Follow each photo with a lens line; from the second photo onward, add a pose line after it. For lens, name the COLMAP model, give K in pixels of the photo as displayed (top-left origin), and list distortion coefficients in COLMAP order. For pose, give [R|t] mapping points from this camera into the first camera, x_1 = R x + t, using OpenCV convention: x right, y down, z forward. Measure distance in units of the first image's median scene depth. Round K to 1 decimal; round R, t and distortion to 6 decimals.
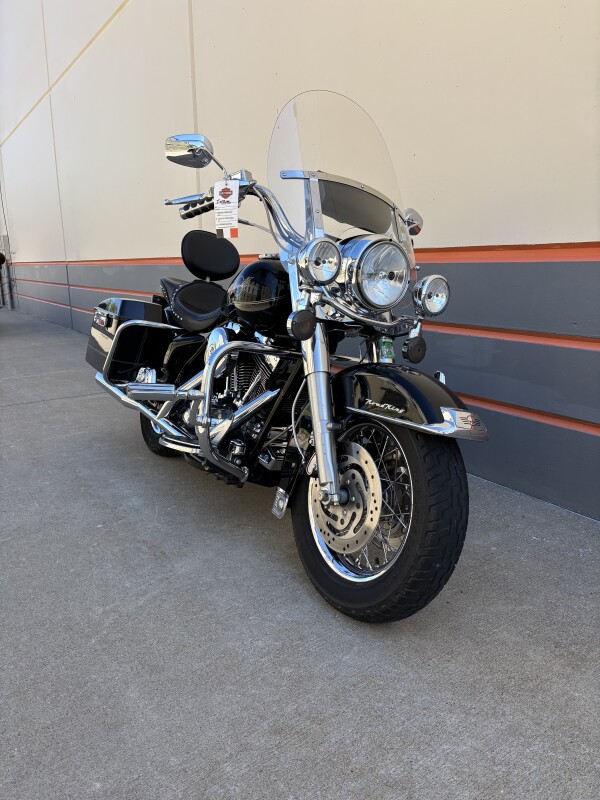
lens RADIAL K [[608.3, 0, 299.2], [0, 608.3, 393.7], [0, 0, 1]] dist [0.044471, -0.048524]
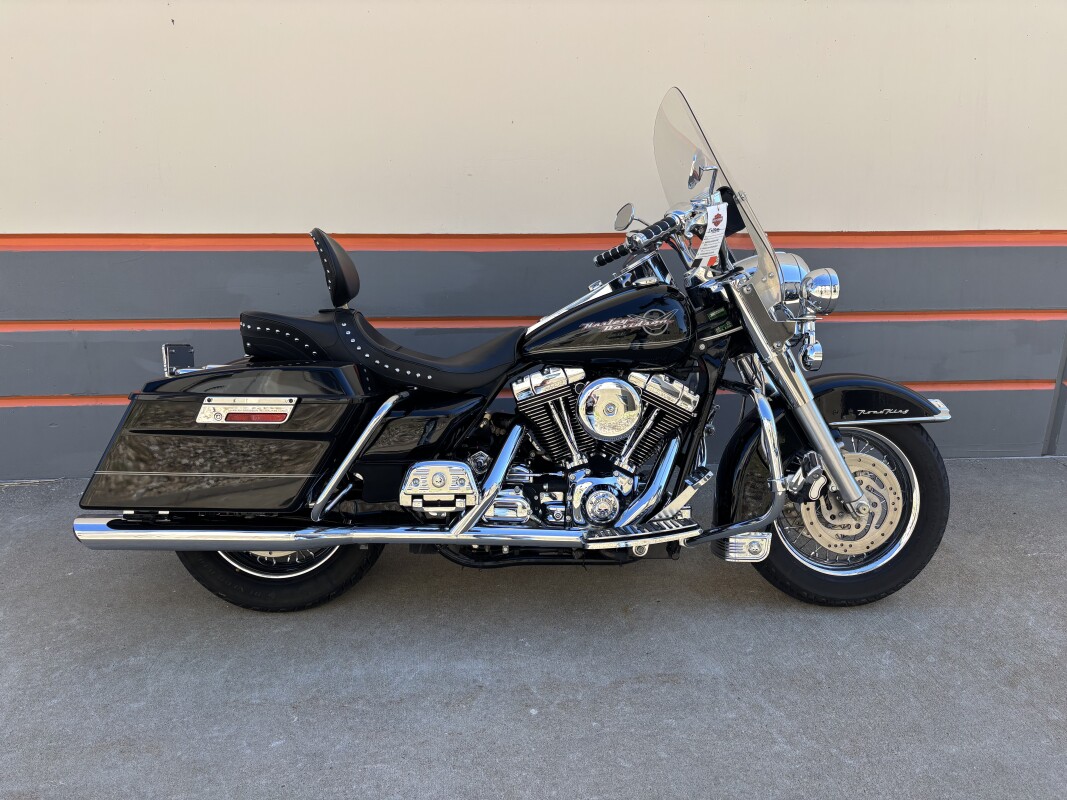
lens RADIAL K [[806.3, 0, 524.8], [0, 806.3, 394.5], [0, 0, 1]] dist [0.046254, -0.051214]
pose [[0.480991, -0.243413, 0.842258, -1.286513], [0.174713, 0.968029, 0.179987, -0.355355], [-0.859141, 0.060581, 0.508141, 0.714422]]
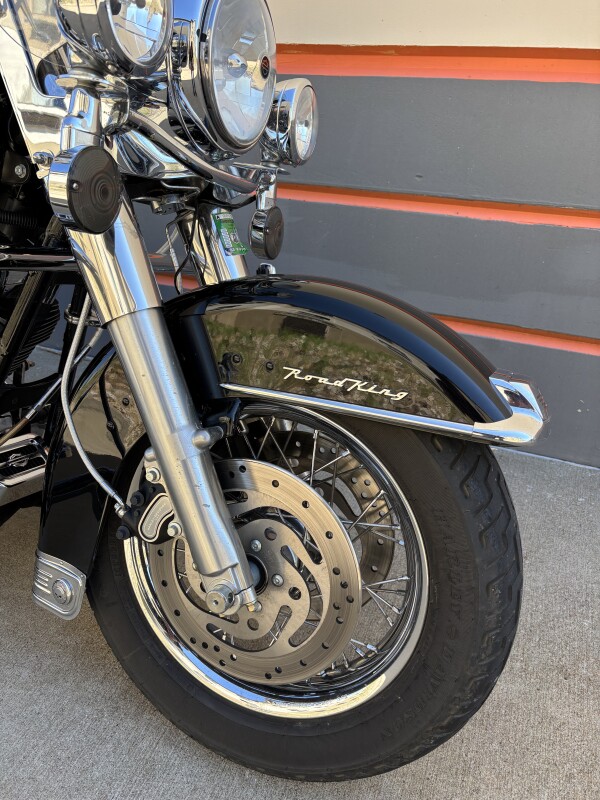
lens RADIAL K [[604.6, 0, 300.0], [0, 604.6, 400.0], [0, 0, 1]] dist [0.046254, -0.051214]
pose [[0.818874, -0.207830, 0.535025, -0.110147], [0.070434, 0.961483, 0.265687, -0.077773], [-0.569635, -0.179880, 0.801972, 0.589688]]
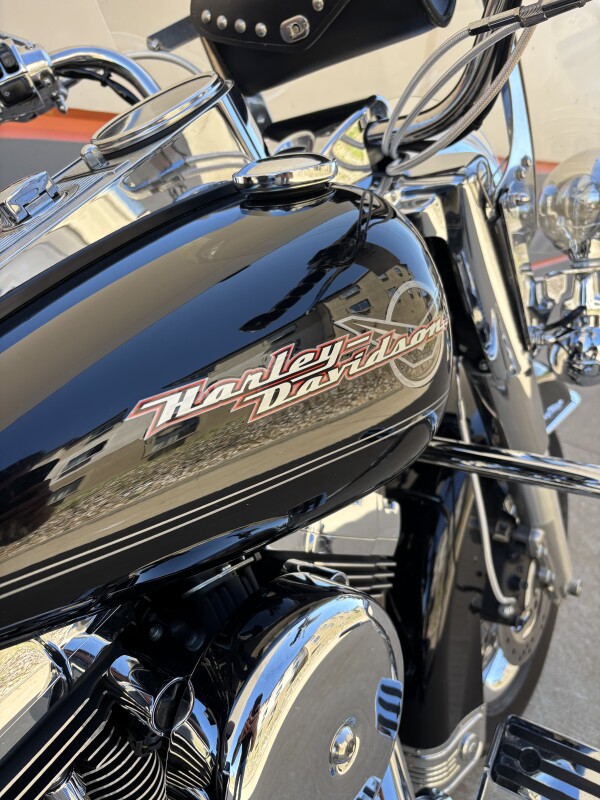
lens RADIAL K [[604.6, 0, 300.0], [0, 604.6, 400.0], [0, 0, 1]] dist [0.046254, -0.051214]
pose [[-0.335749, -0.381335, 0.861311, -0.316003], [0.115563, 0.890807, 0.439442, -0.290258], [-0.934835, 0.247078, -0.255020, 1.272227]]
